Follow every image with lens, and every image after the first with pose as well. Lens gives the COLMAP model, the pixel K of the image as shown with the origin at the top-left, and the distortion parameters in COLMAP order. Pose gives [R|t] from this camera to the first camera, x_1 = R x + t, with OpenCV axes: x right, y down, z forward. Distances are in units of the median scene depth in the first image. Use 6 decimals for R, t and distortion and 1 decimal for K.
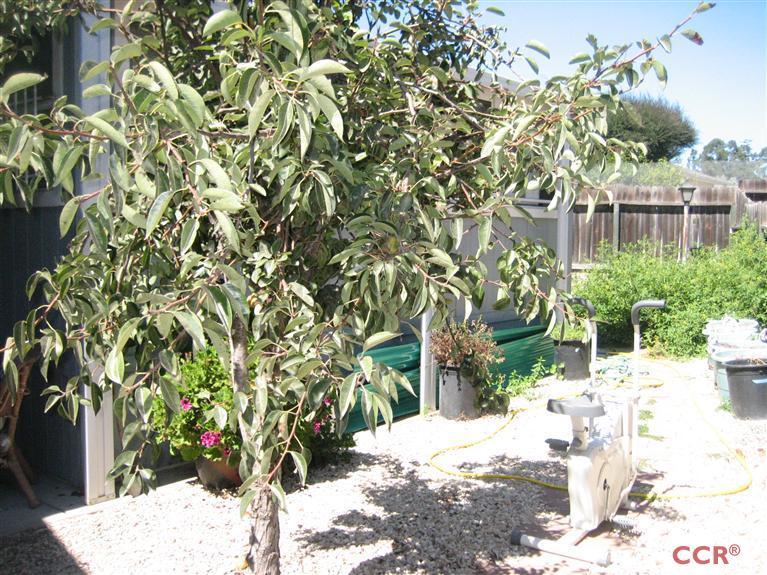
lens RADIAL K [[812.8, 0, 383.5], [0, 812.8, 287.5], [0, 0, 1]] dist [-0.148535, 0.199052]
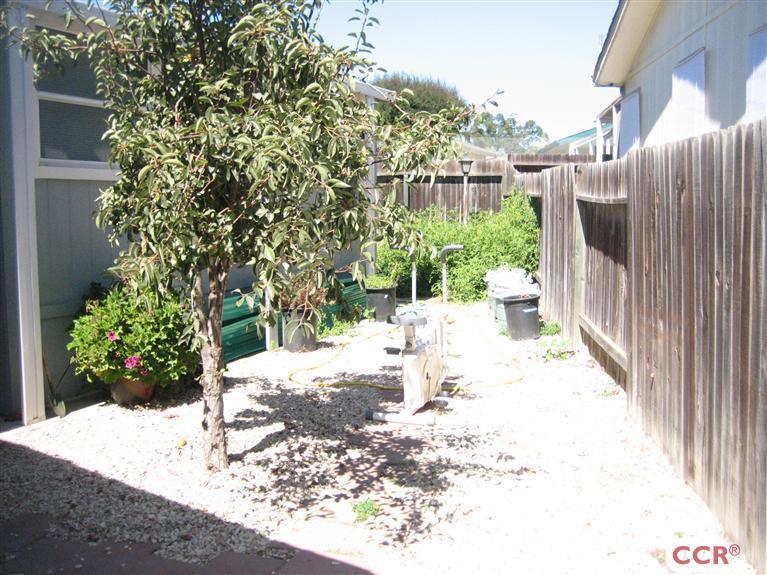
lens RADIAL K [[812.8, 0, 383.5], [0, 812.8, 287.5], [0, 0, 1]] dist [-0.148535, 0.199052]
pose [[0.964184, -0.037546, 0.262562, -0.091741], [0.028175, 0.998828, 0.039367, 0.016901], [-0.263732, -0.030559, 0.964112, -0.195404]]
